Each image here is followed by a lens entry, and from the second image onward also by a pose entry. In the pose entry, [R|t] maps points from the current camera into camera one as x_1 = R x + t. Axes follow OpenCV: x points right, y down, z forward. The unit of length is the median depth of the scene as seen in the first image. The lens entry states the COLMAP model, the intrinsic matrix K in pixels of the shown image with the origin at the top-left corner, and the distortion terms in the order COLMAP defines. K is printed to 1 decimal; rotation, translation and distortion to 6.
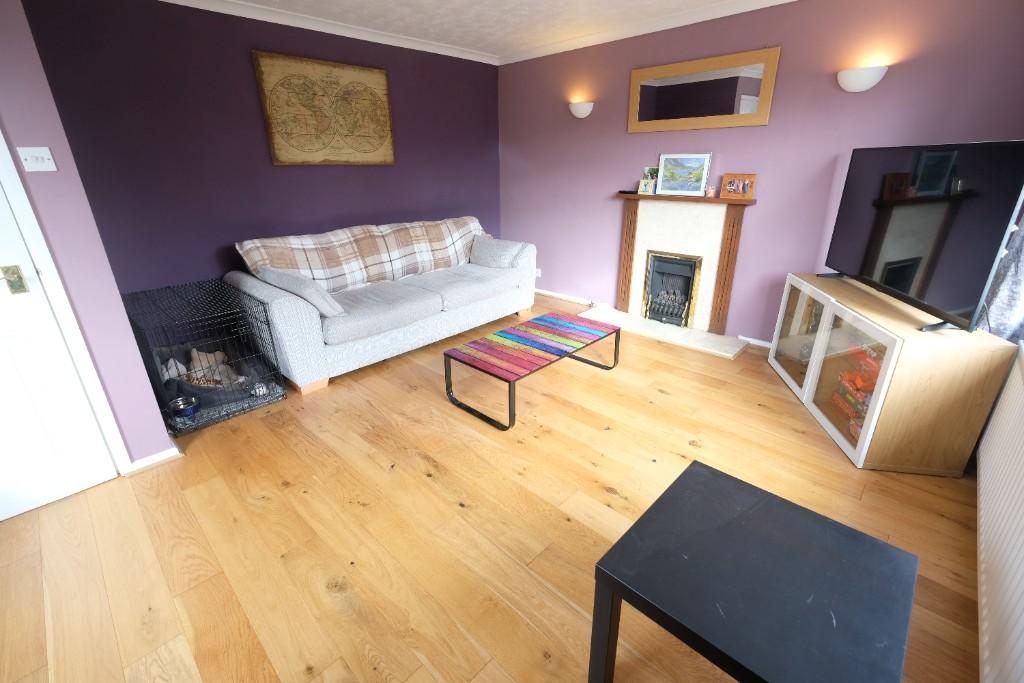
lens RADIAL K [[448.3, 0, 513.3], [0, 448.3, 337.6], [0, 0, 1]] dist [-0.000172, 0.000665]
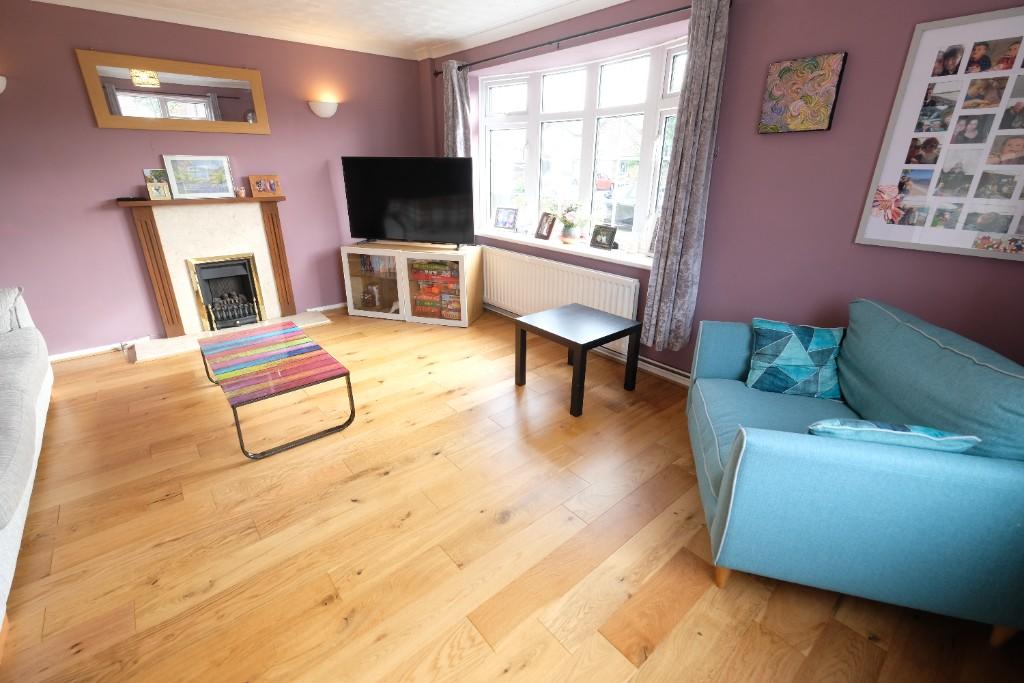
lens RADIAL K [[448.3, 0, 513.3], [0, 448.3, 337.6], [0, 0, 1]] dist [-0.000172, 0.000665]
pose [[0.102267, -0.347818, 0.931968, -0.637897], [0.356624, 0.887423, 0.292060, -0.099852], [-0.928634, 0.302494, 0.214794, 0.275817]]
